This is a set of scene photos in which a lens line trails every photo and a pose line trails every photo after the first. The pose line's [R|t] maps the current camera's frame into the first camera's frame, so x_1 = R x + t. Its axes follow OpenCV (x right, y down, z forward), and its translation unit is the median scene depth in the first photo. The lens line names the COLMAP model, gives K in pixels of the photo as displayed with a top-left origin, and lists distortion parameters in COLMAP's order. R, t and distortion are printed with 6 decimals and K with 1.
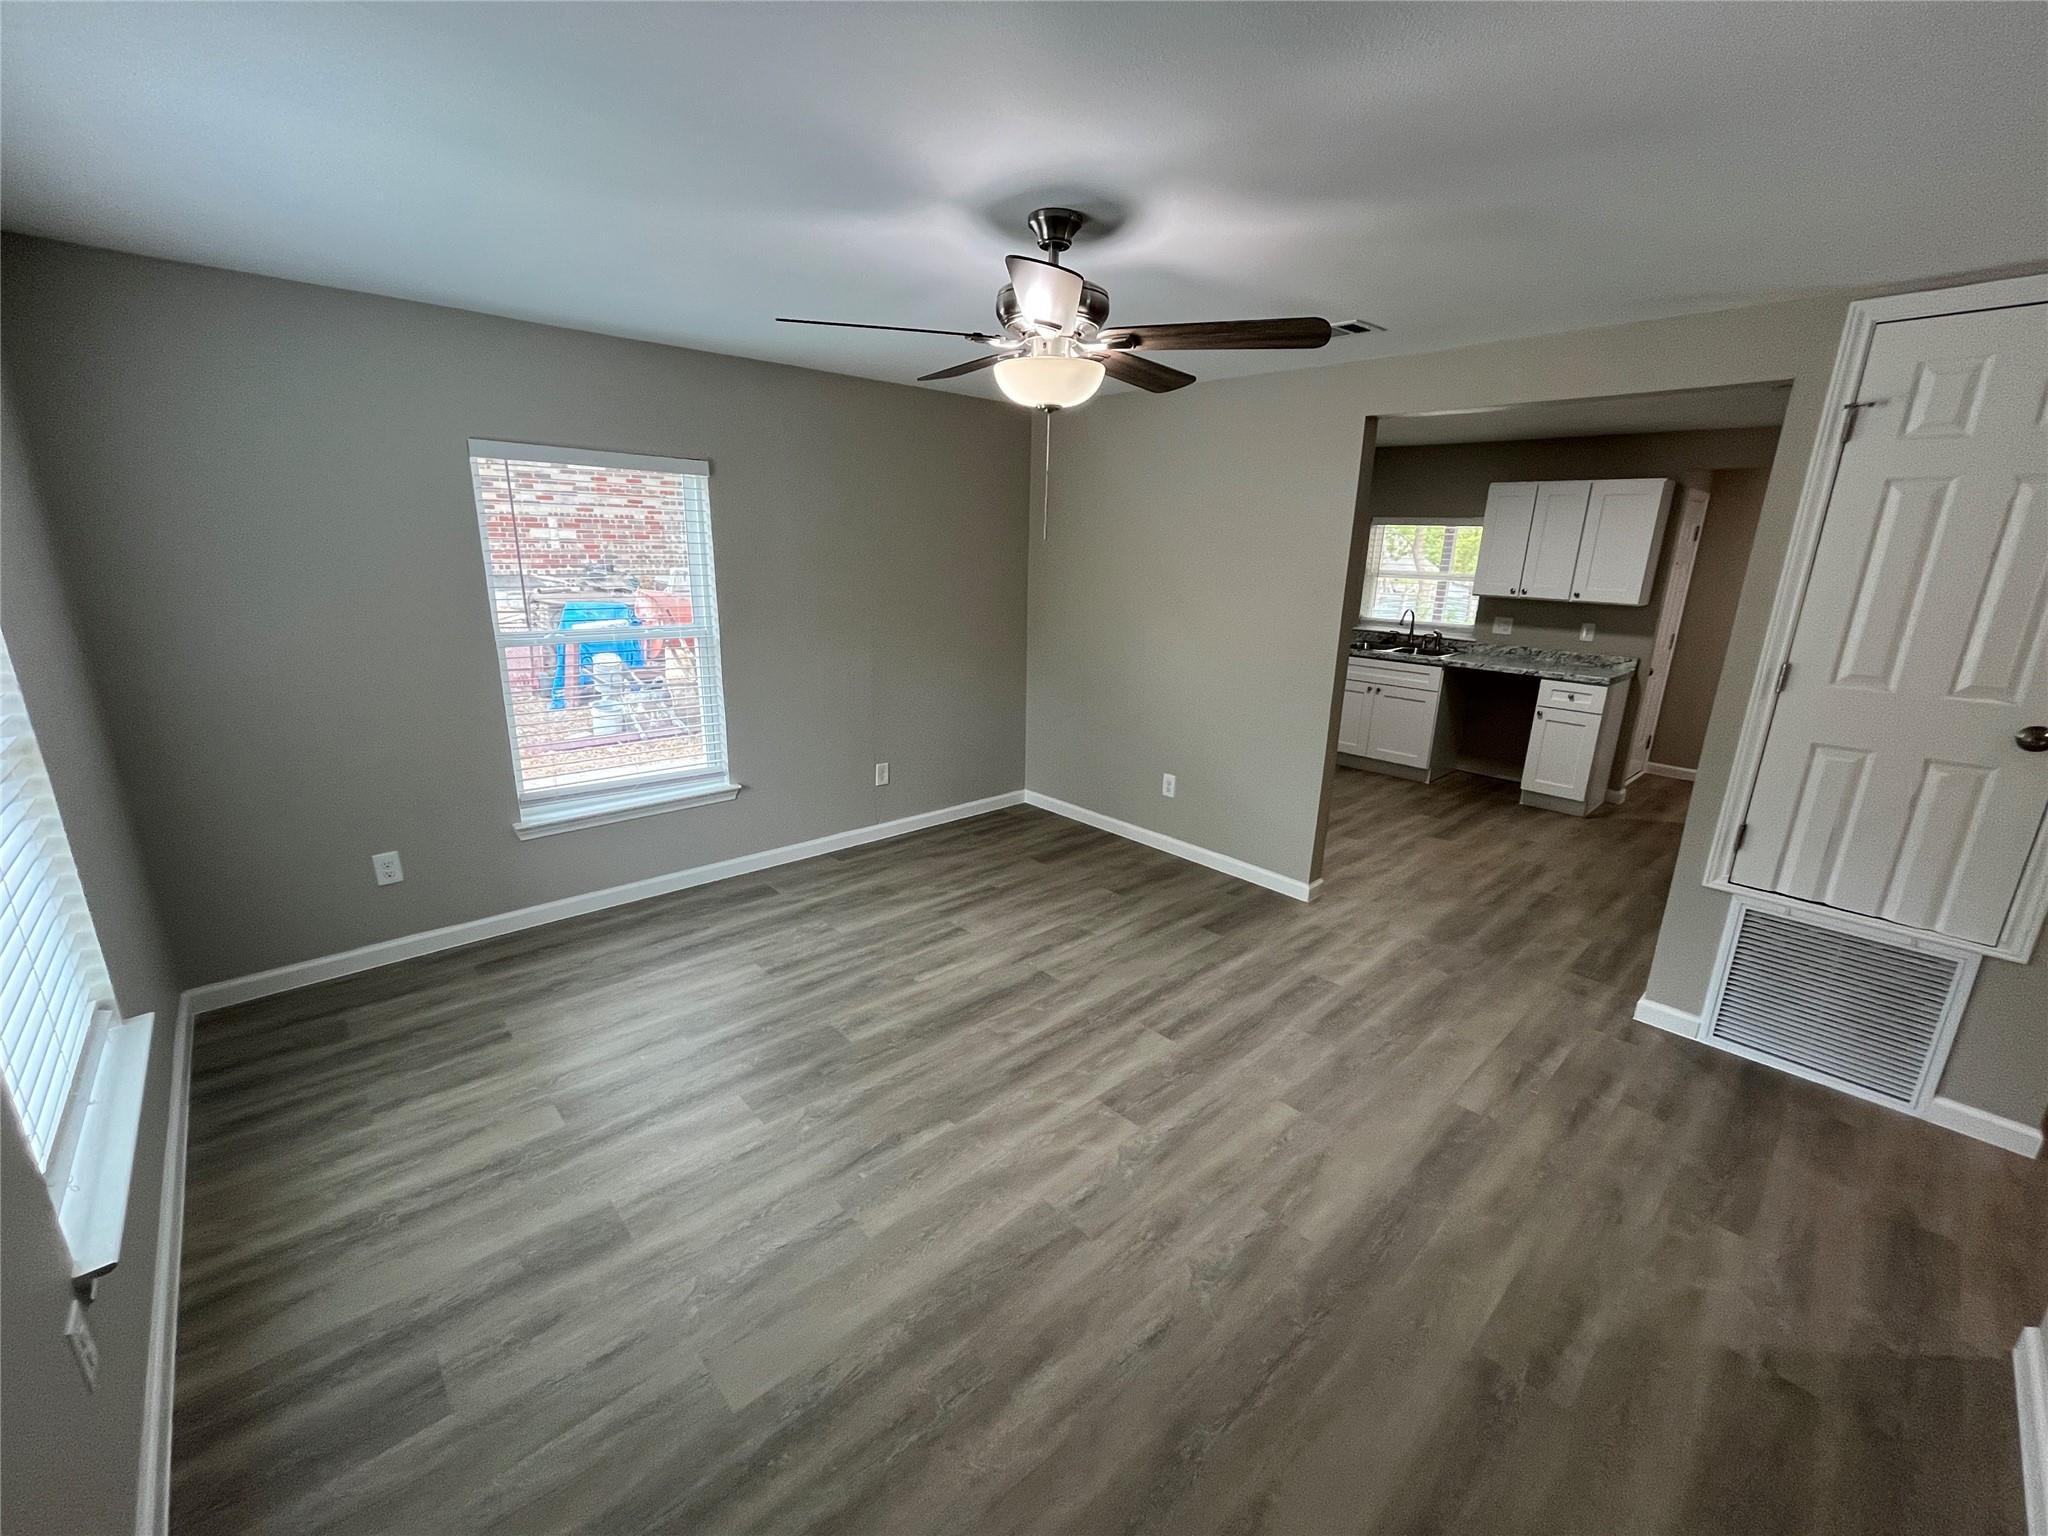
lens RADIAL K [[824.8, 0, 1030.9], [0, 824.8, 766.9], [0, 0, 1]] dist [-0.001561, -0.000670]
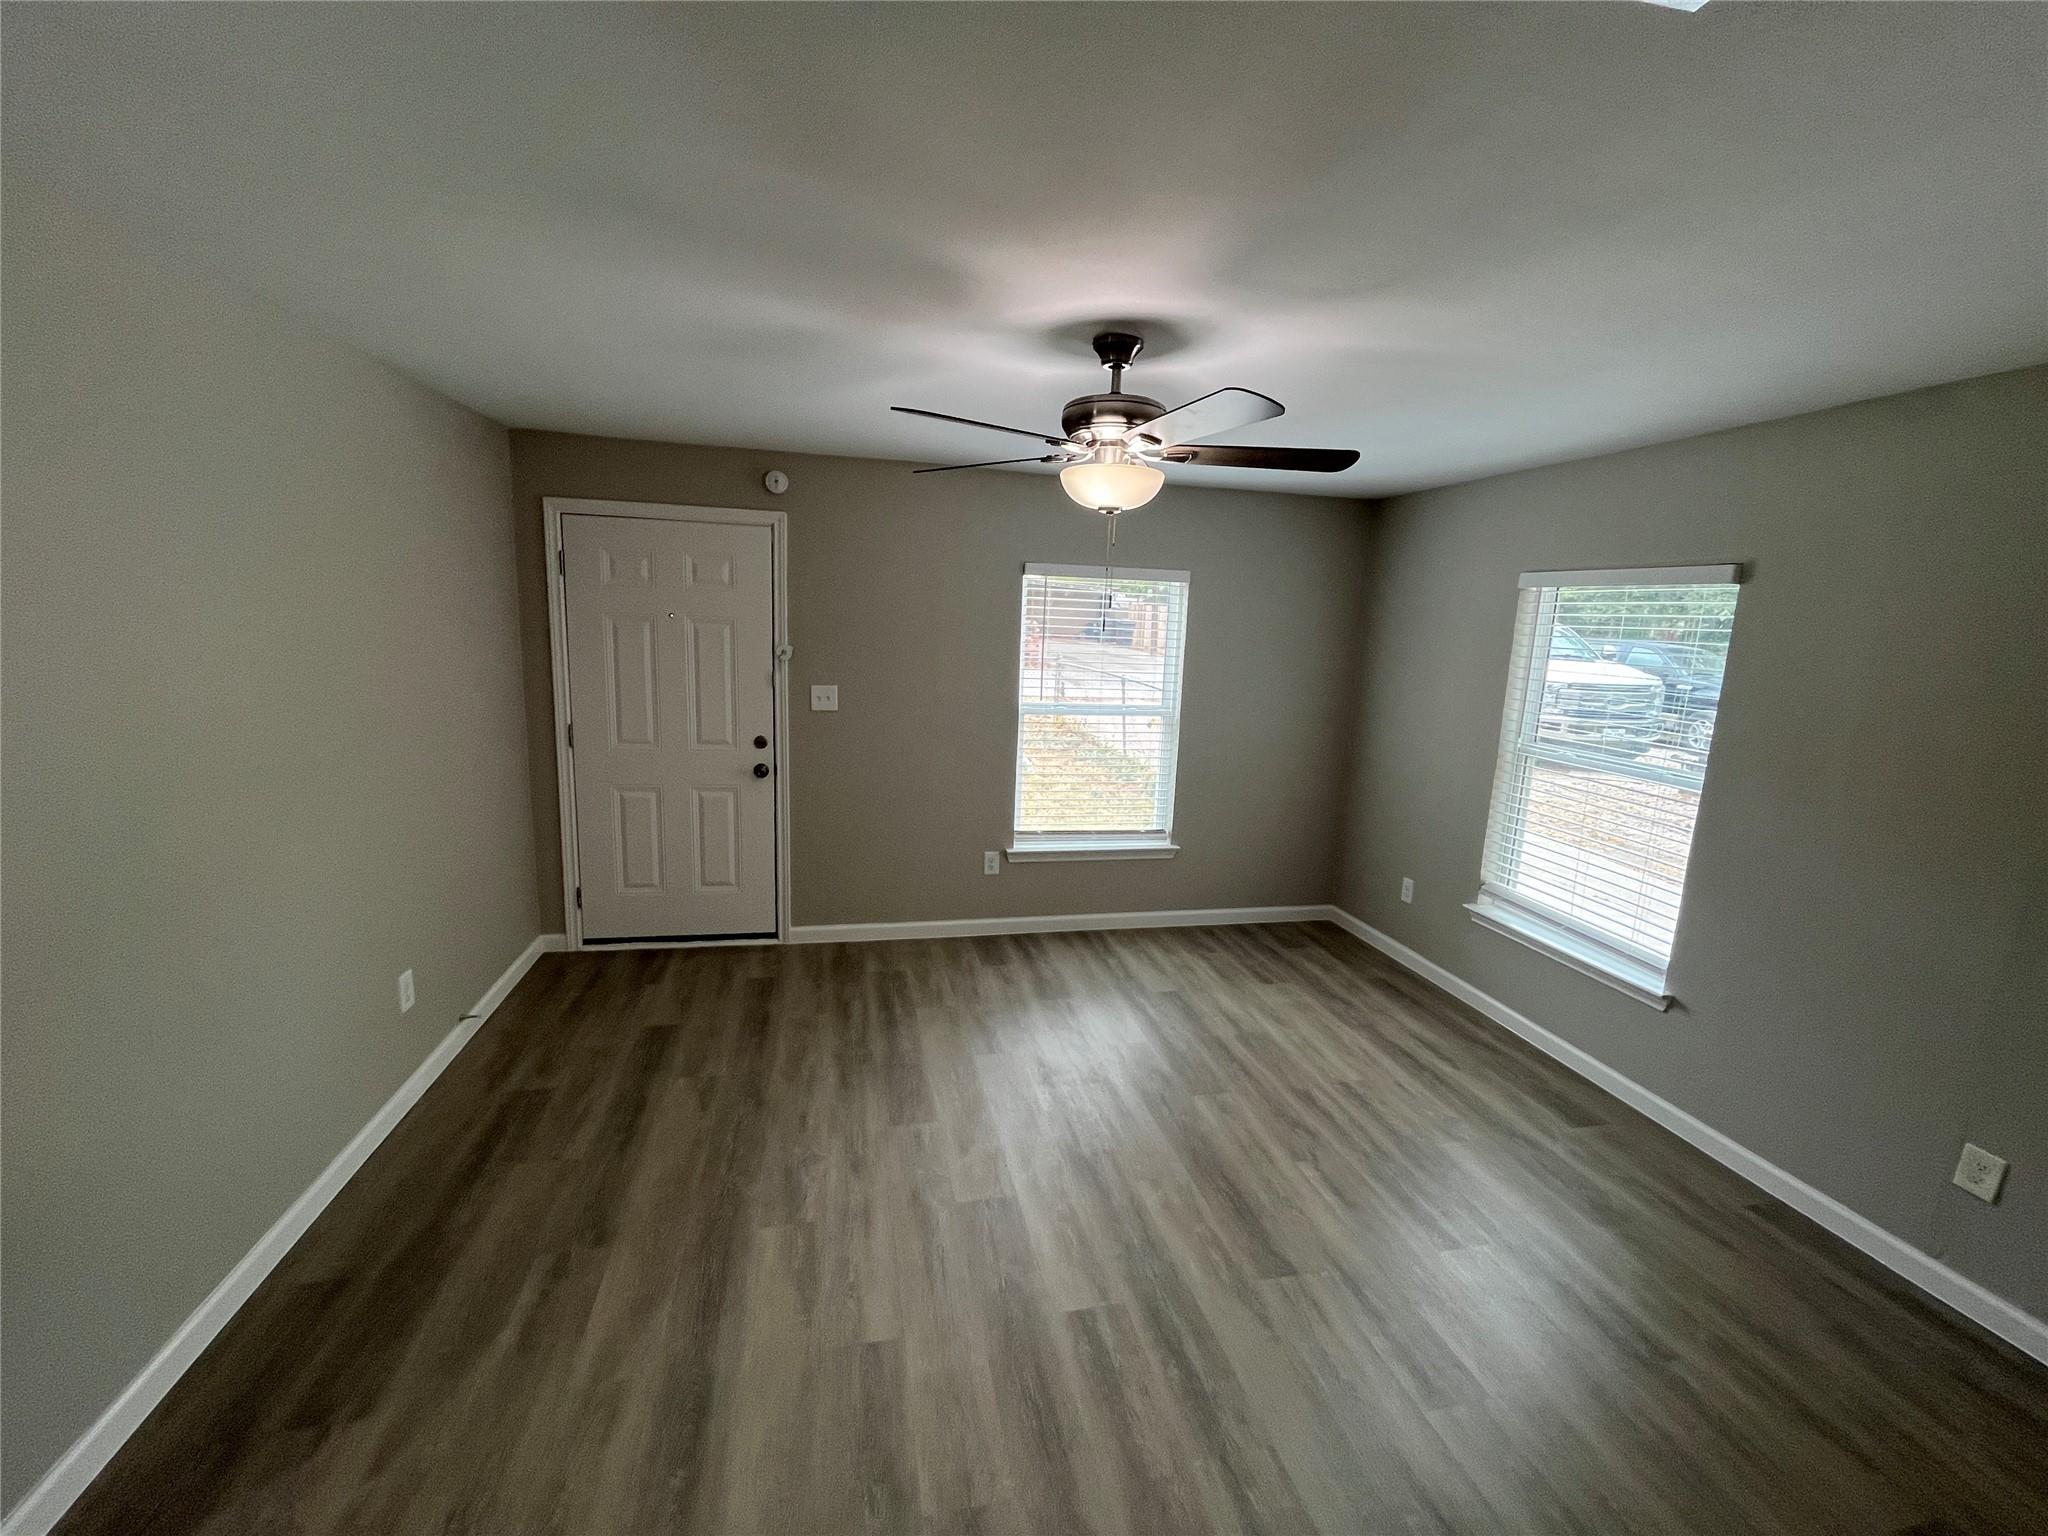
lens RADIAL K [[824.8, 0, 1016.1], [0, 824.8, 760.4], [0, 0, 1]] dist [-0.001561, -0.000670]
pose [[-0.507292, 0.098167, -0.856164, 0.879933], [-0.278996, 0.921277, 0.270943, -0.335938], [0.815362, 0.376314, -0.439968, 1.275139]]
